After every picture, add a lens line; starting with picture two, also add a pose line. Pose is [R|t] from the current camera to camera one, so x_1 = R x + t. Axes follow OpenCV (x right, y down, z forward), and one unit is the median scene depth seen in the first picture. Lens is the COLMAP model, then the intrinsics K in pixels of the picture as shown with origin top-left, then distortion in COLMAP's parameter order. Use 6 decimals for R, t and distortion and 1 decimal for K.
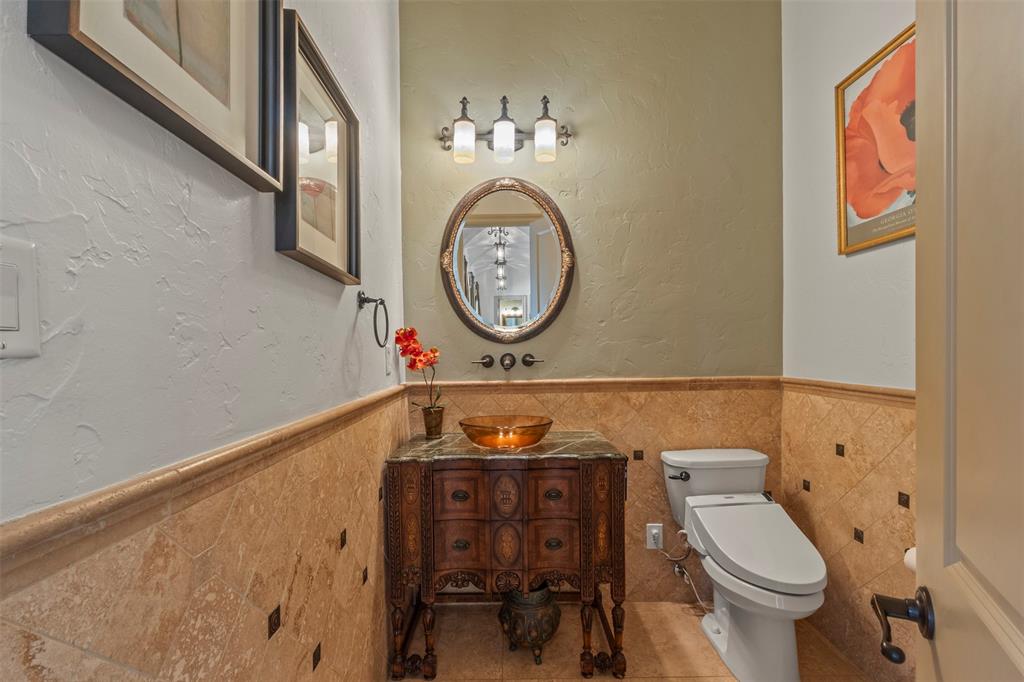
lens RADIAL K [[472.9, 0, 511.7], [0, 472.9, 347.1], [0, 0, 1]] dist [0.002426, -0.000329]
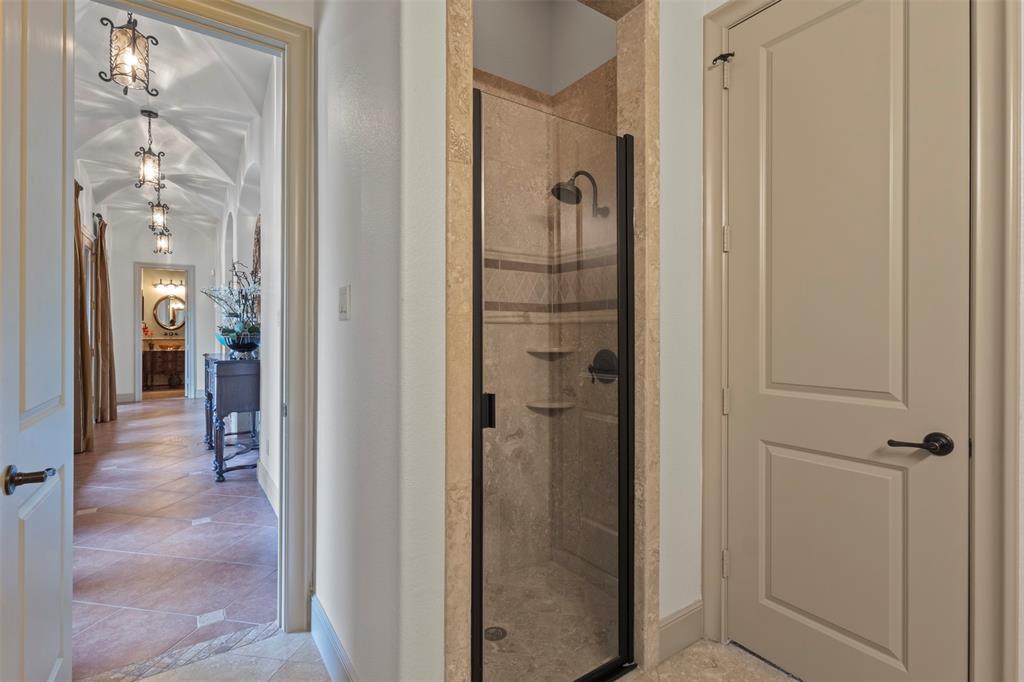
lens RADIAL K [[472.9, 0, 514.4], [0, 472.9, 336.5], [0, 0, 1]] dist [0.002426, -0.000329]
pose [[0.823481, 0.017560, 0.567072, 0.136689], [-0.018765, 0.999817, -0.003709, 0.009003], [-0.567033, -0.007587, 0.823660, -4.905867]]
